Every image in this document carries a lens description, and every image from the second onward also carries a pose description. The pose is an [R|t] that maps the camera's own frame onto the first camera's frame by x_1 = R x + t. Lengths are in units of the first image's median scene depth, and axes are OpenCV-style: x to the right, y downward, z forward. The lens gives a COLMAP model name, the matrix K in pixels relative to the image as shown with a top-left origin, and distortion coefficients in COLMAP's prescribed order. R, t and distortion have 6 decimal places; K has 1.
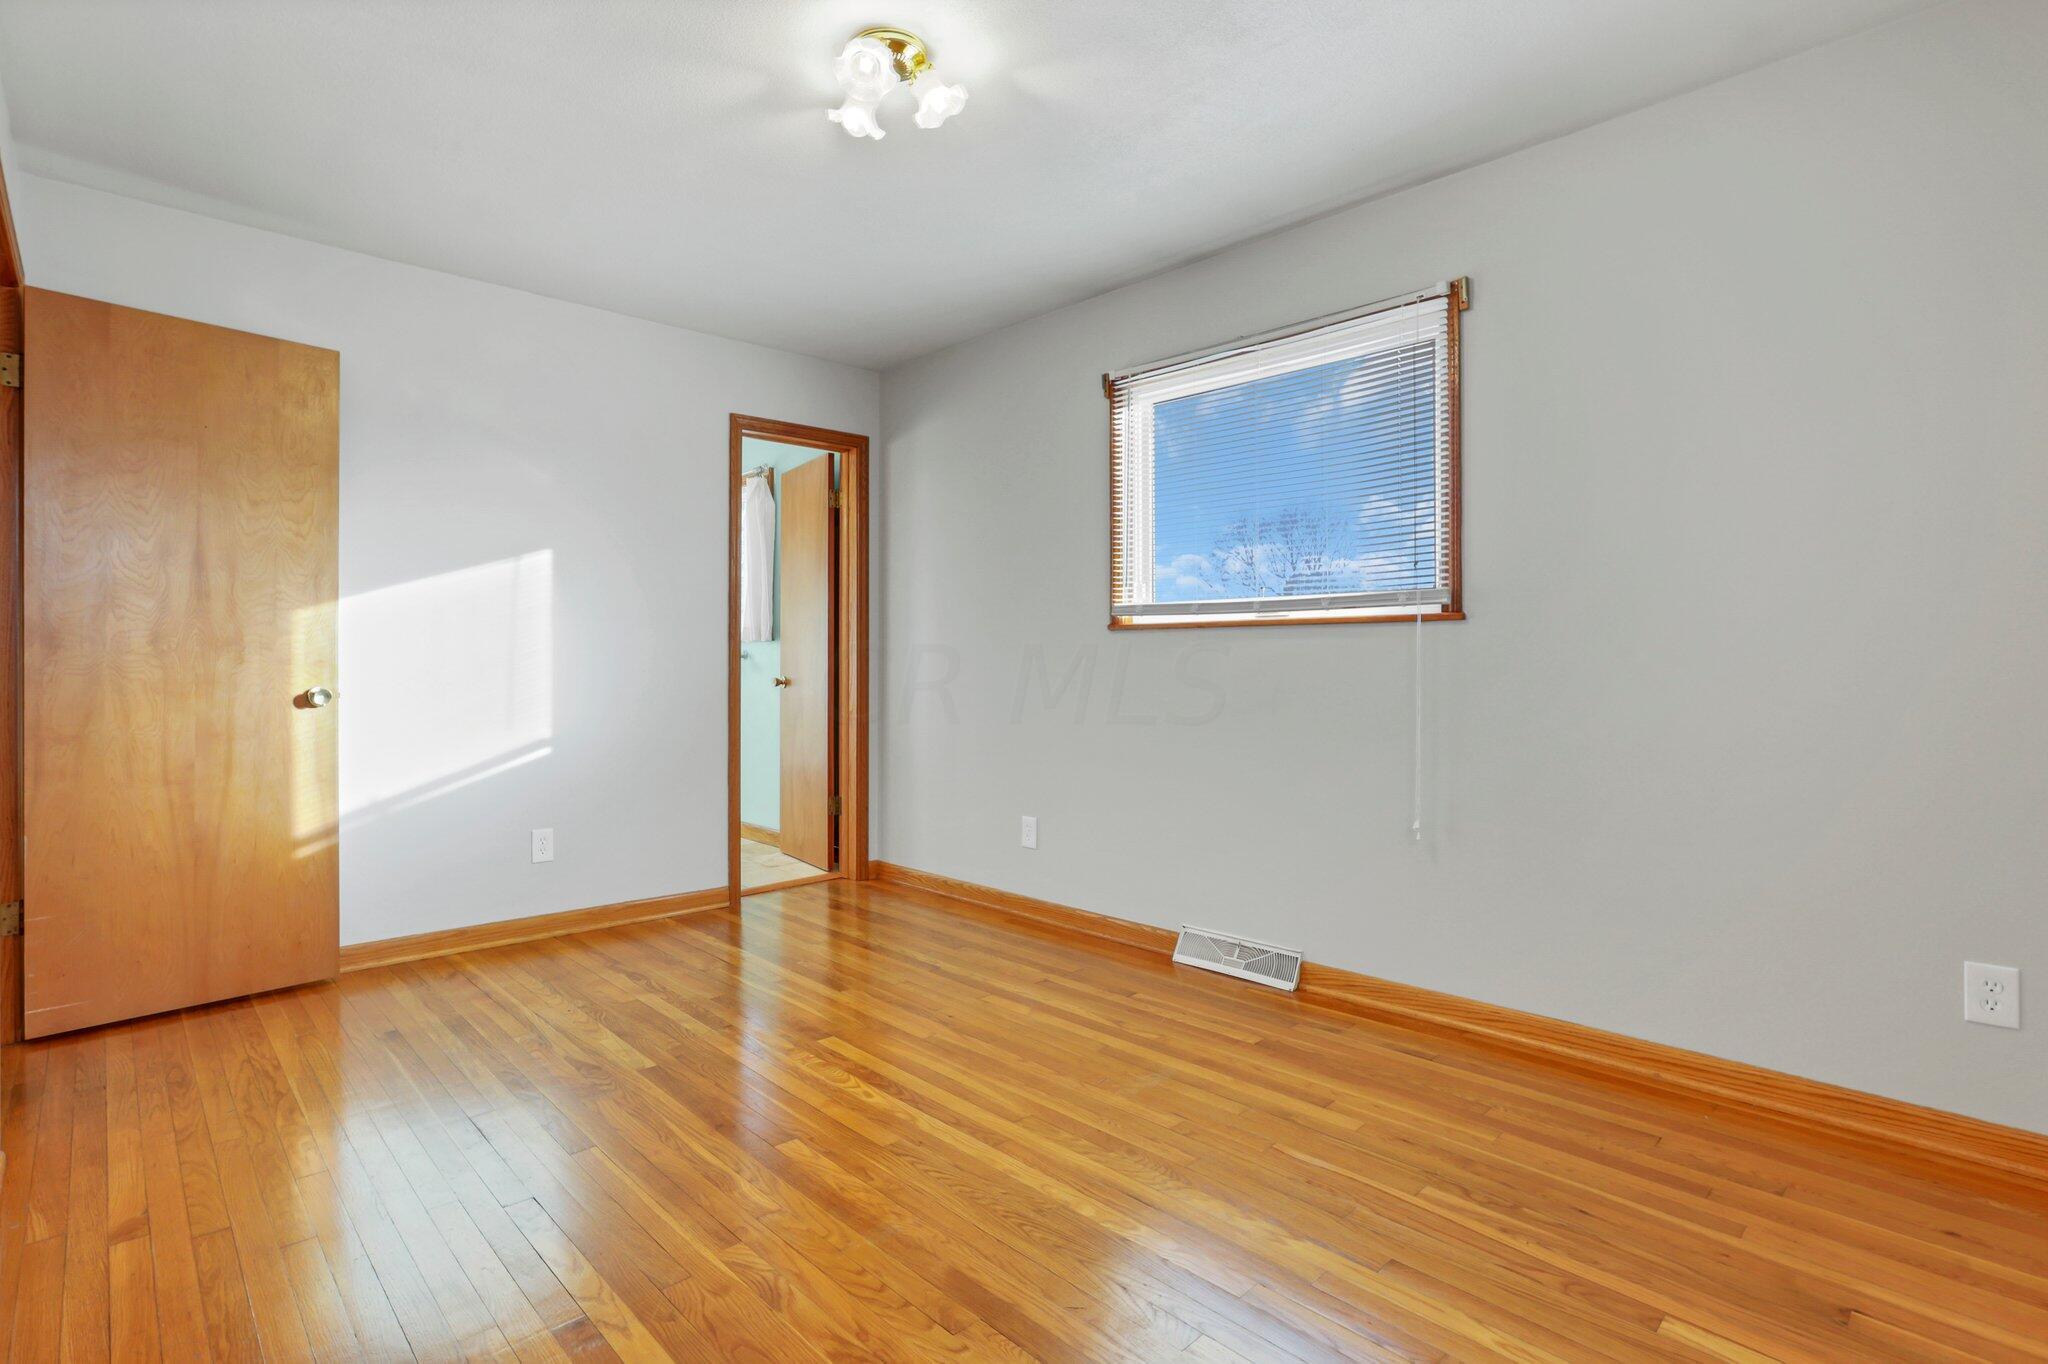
lens RADIAL K [[976.0, 0, 1020.1], [0, 976.0, 673.7], [0, 0, 1]] dist [-0.036751, 0.009643]
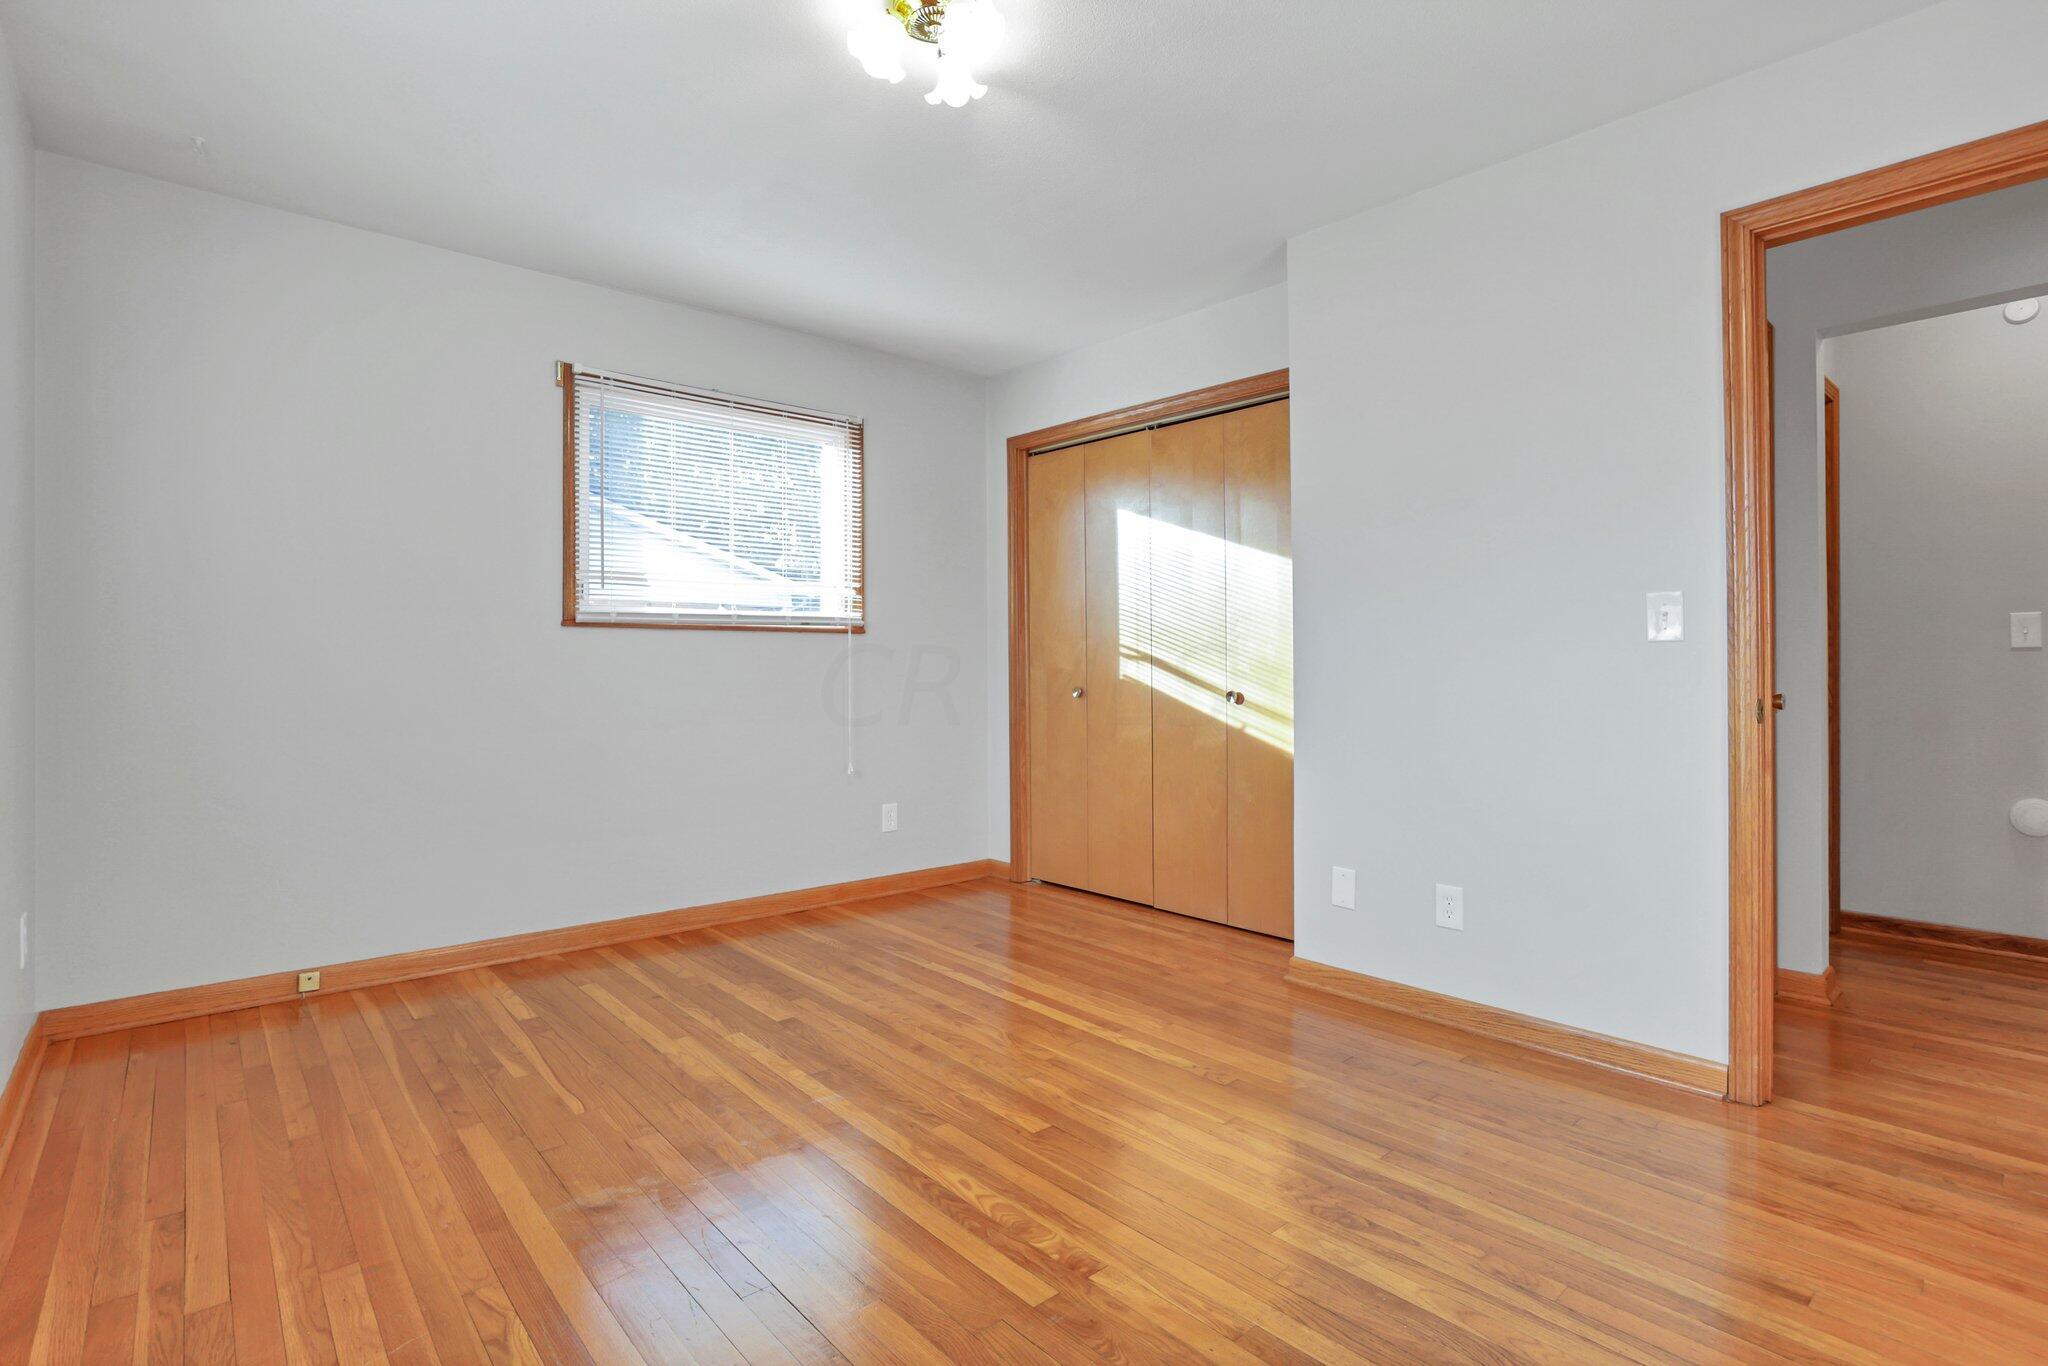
lens RADIAL K [[976.0, 0, 1027.2], [0, 976.0, 674.3], [0, 0, 1]] dist [-0.036751, 0.009643]
pose [[-0.998185, -0.003792, 0.060095, -0.274427], [-0.003027, 0.999913, 0.012818, -0.006752], [-0.060138, 0.012613, -0.998110, 1.931479]]
